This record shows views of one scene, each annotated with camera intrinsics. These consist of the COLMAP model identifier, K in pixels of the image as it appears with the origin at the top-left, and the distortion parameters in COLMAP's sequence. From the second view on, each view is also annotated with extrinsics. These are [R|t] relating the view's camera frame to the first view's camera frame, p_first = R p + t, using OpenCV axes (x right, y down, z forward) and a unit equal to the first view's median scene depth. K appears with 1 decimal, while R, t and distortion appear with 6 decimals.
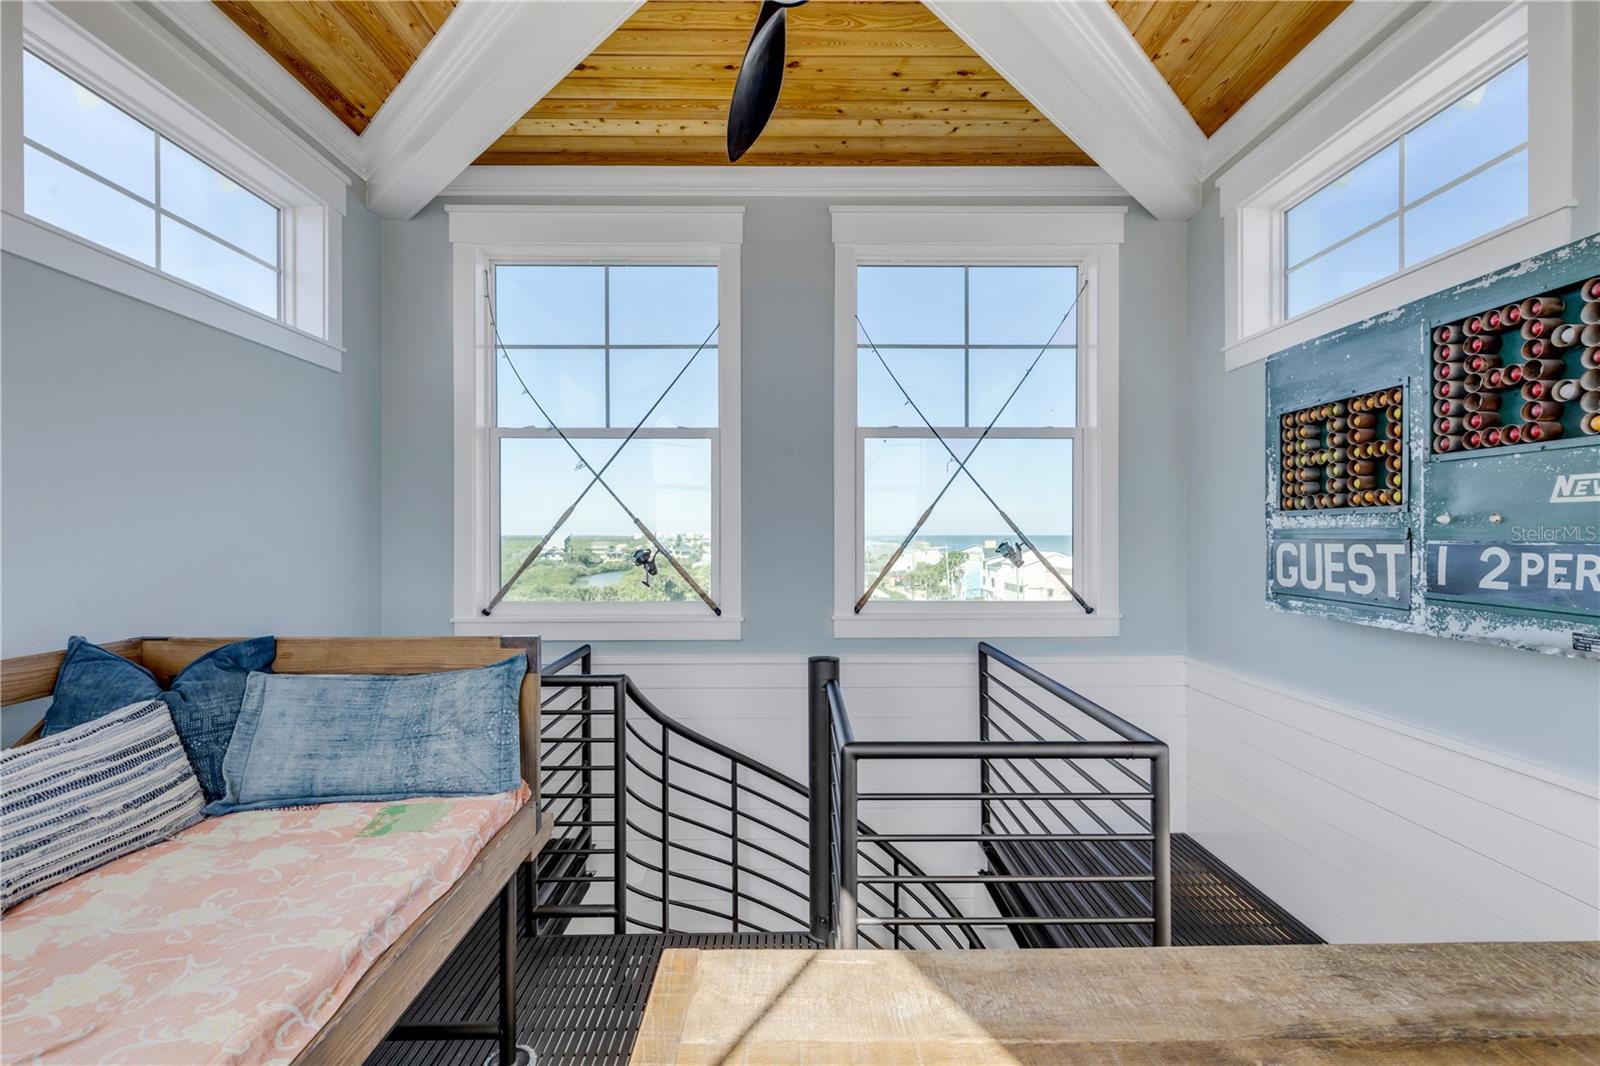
lens RADIAL K [[718.6, 0, 798.1], [0, 718.6, 532.3], [0, 0, 1]] dist [0.003944, 0.000129]
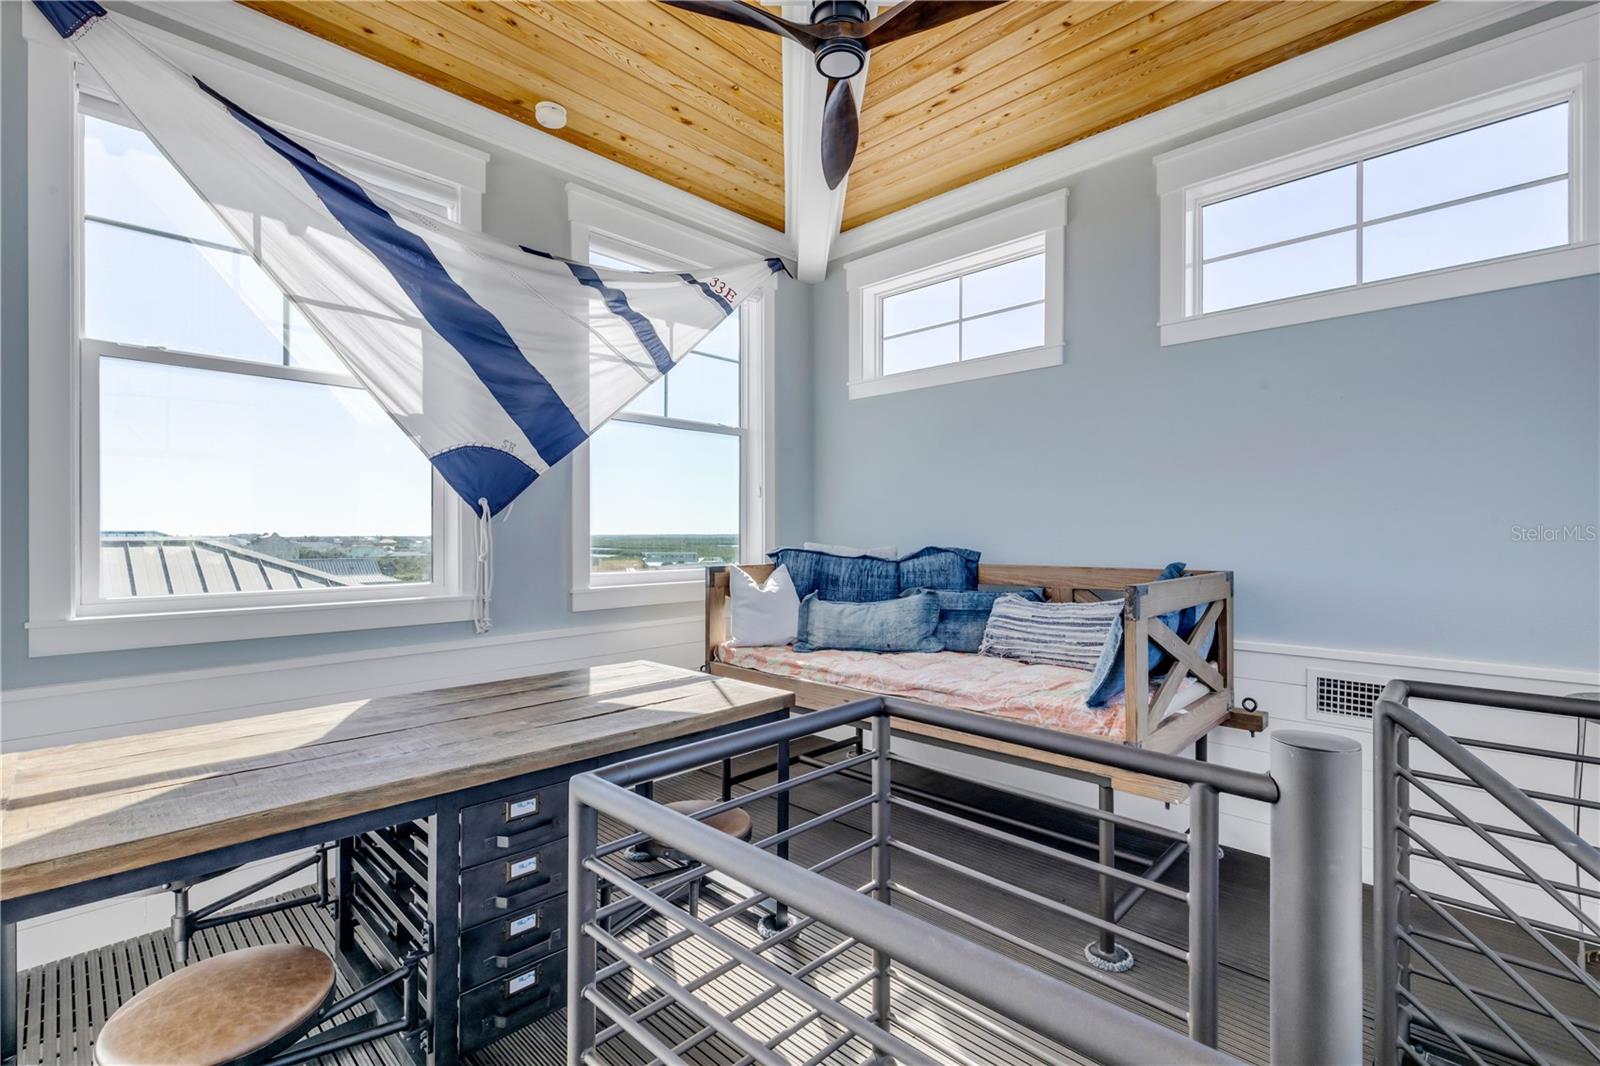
lens RADIAL K [[718.6, 0, 798.6], [0, 718.6, 535.8], [0, 0, 1]] dist [0.003944, 0.000129]
pose [[-0.711781, 0.004793, -0.702386, 0.734901], [0.004193, 0.999988, 0.002576, 0.067601], [0.702389, -0.001112, -0.711792, 1.441225]]
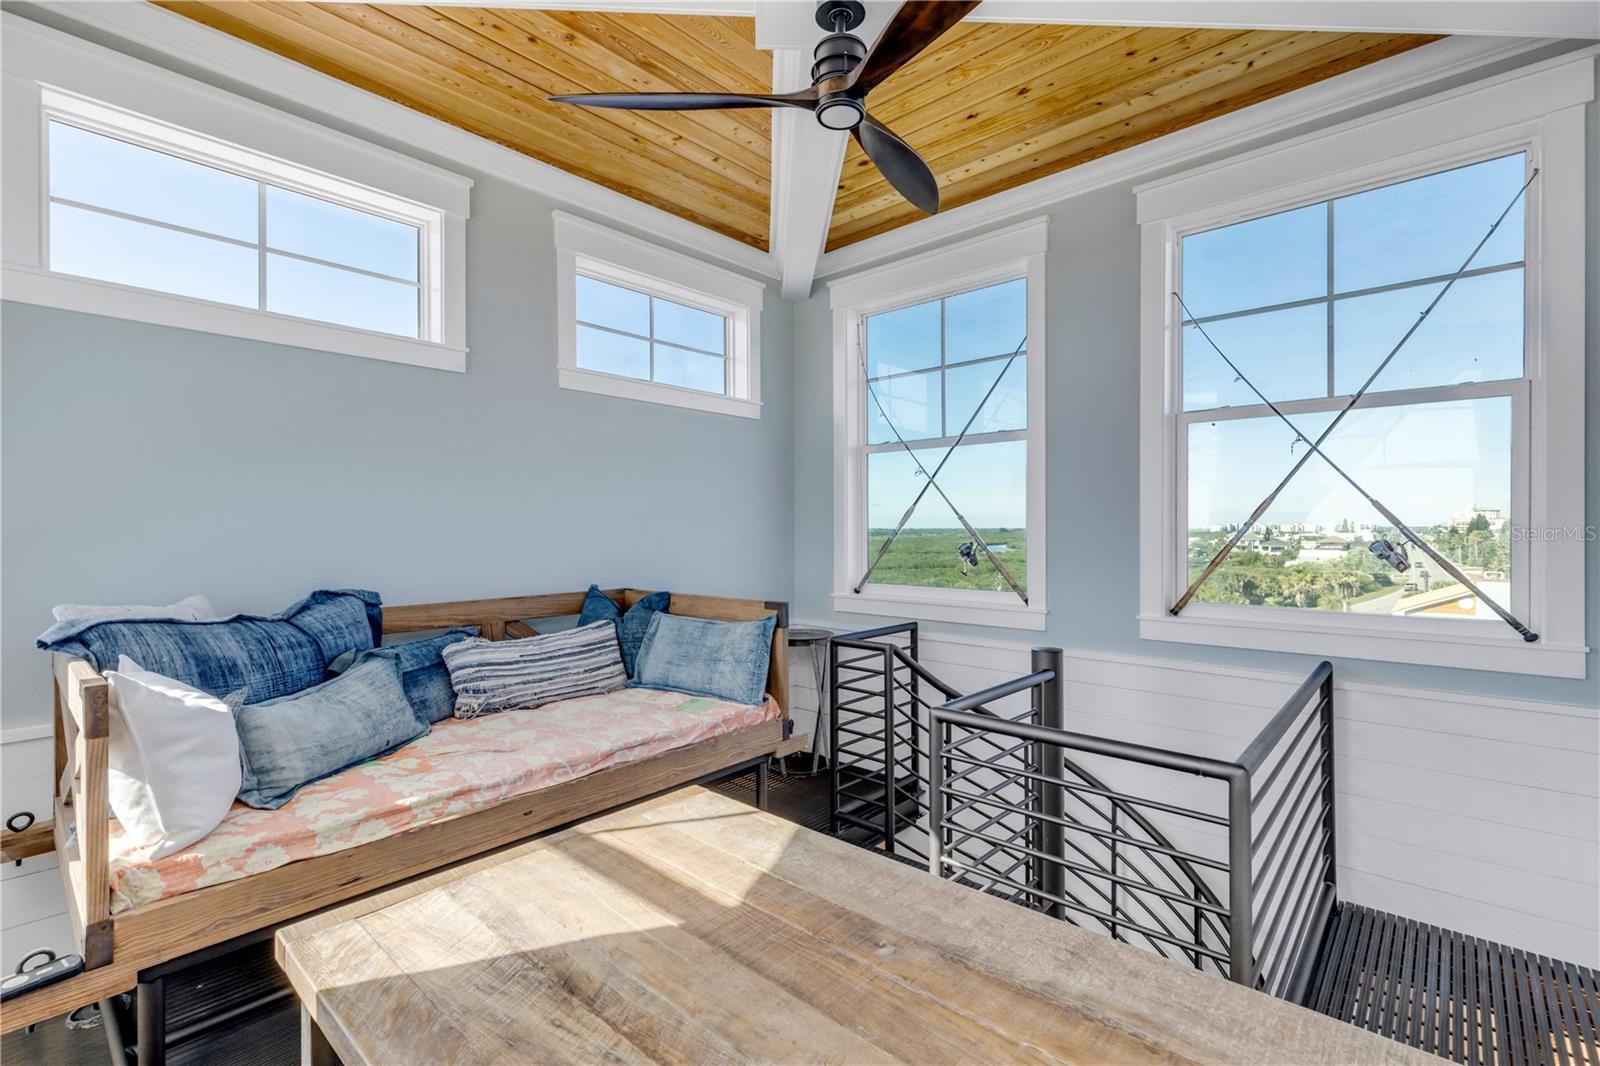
lens RADIAL K [[718.6, 0, 797.7], [0, 718.6, 532.1], [0, 0, 1]] dist [0.003944, 0.000129]
pose [[0.731700, 0.001240, -0.681626, 0.637656], [0.005310, 0.999958, 0.007519, -0.005785], [0.681606, -0.009121, 0.731662, -0.021937]]
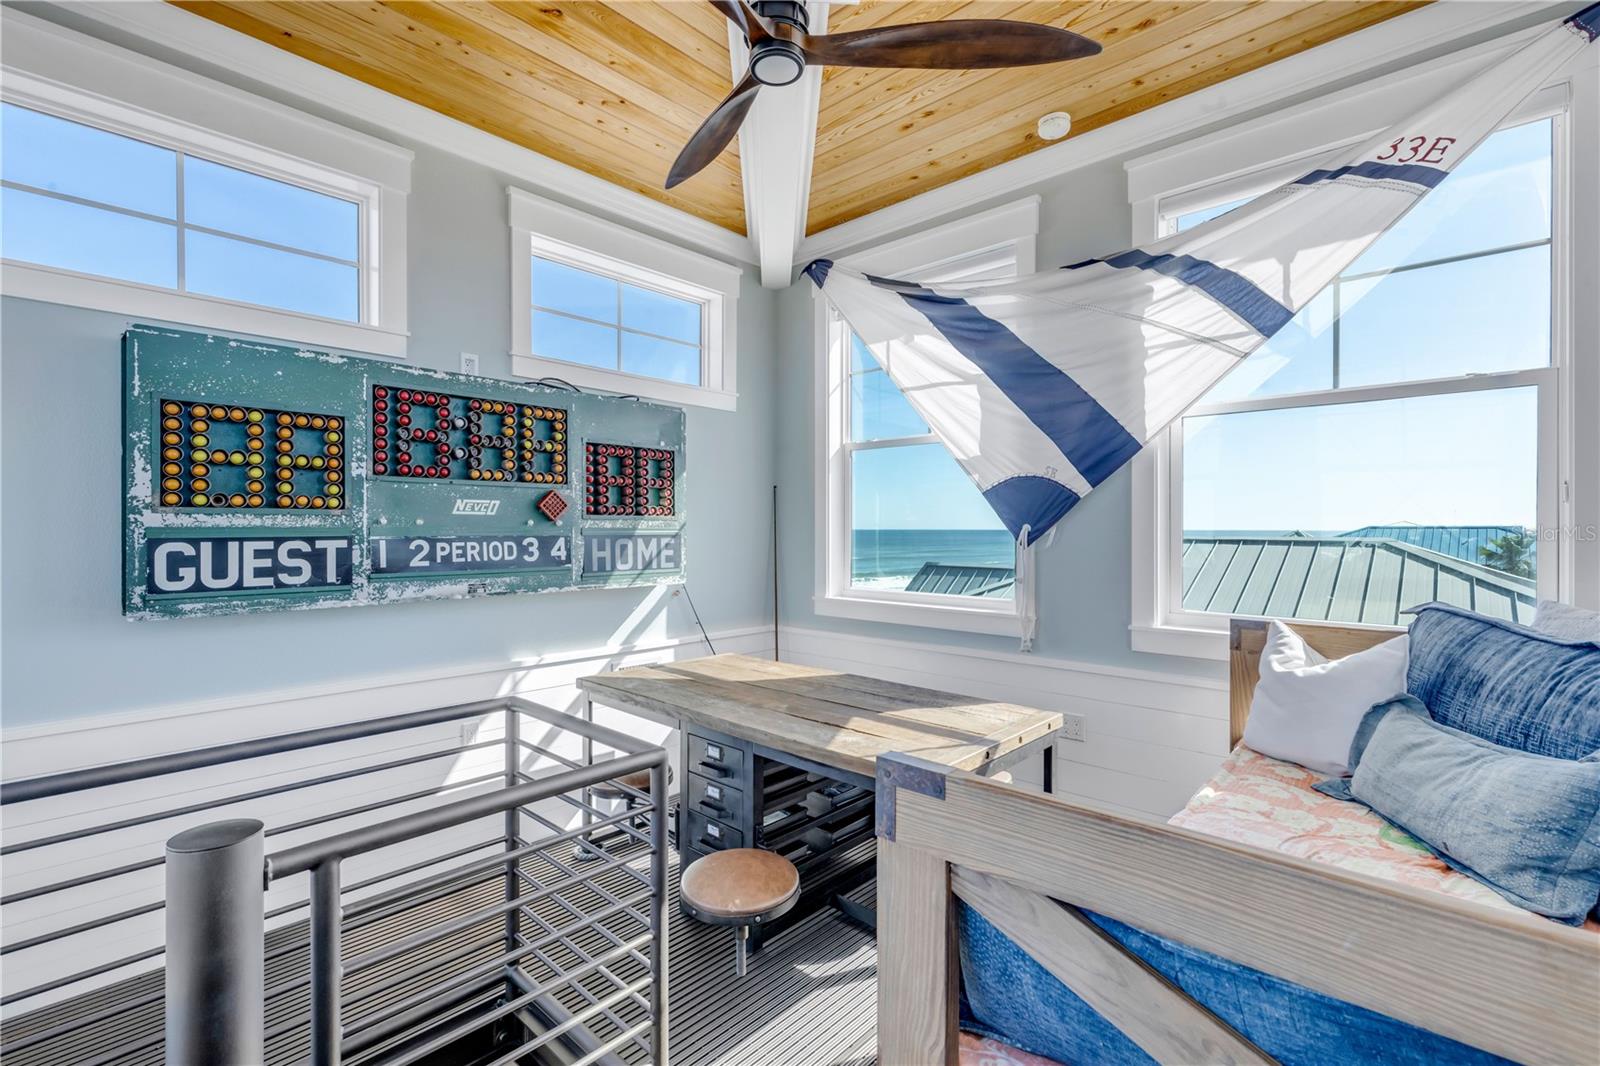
lens RADIAL K [[718.6, 0, 793.8], [0, 718.6, 528.0], [0, 0, 1]] dist [0.003944, 0.000129]
pose [[-0.716087, 0.001362, 0.698010, -0.661983], [-0.000180, 0.999998, -0.002137, -0.002185], [-0.698011, -0.001656, -0.716085, 1.404856]]
